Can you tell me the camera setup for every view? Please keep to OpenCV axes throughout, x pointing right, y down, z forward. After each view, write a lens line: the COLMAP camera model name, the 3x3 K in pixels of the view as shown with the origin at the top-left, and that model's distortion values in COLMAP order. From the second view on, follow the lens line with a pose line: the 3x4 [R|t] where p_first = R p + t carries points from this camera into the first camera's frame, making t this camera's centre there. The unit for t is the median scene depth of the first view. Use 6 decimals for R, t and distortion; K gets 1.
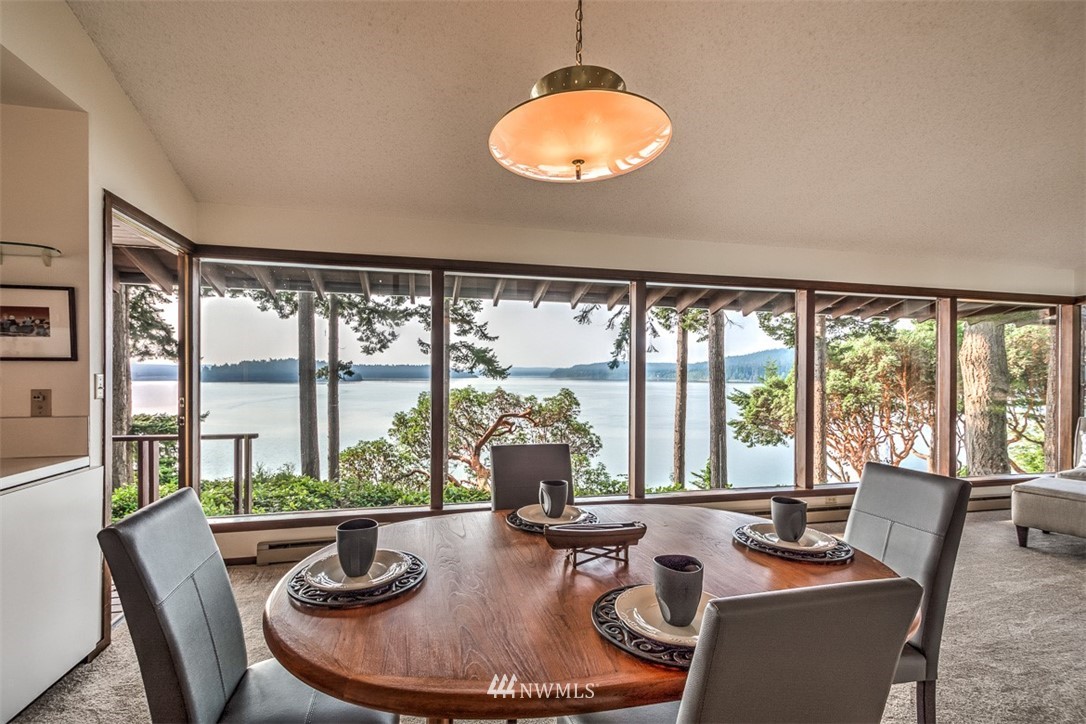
lens RADIAL K [[480.8, 0, 528.9], [0, 480.8, 377.0], [0, 0, 1]] dist [0.001215, -0.000881]
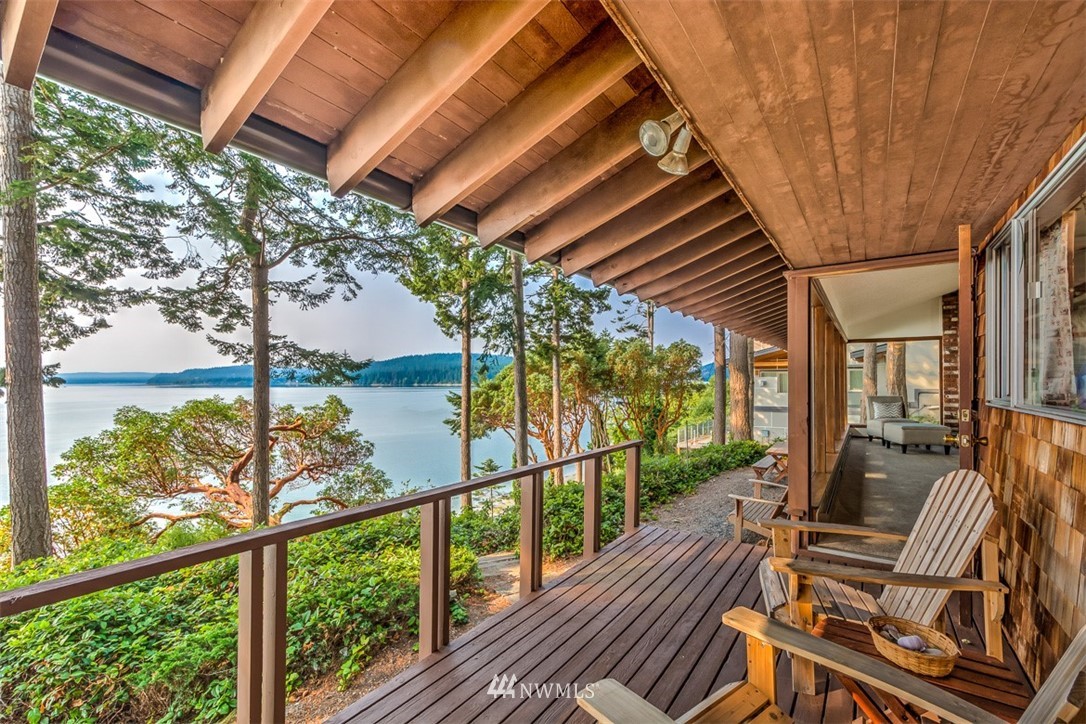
lens RADIAL K [[469.8, 0, 536.7], [0, 469.8, 377.0], [0, 0, 1]] dist [0.004443, -0.000117]
pose [[0.743318, -0.006403, 0.668907, -0.270557], [0.012720, 0.999909, -0.004564, -0.002361], [-0.668817, 0.011901, 0.743332, 0.078803]]
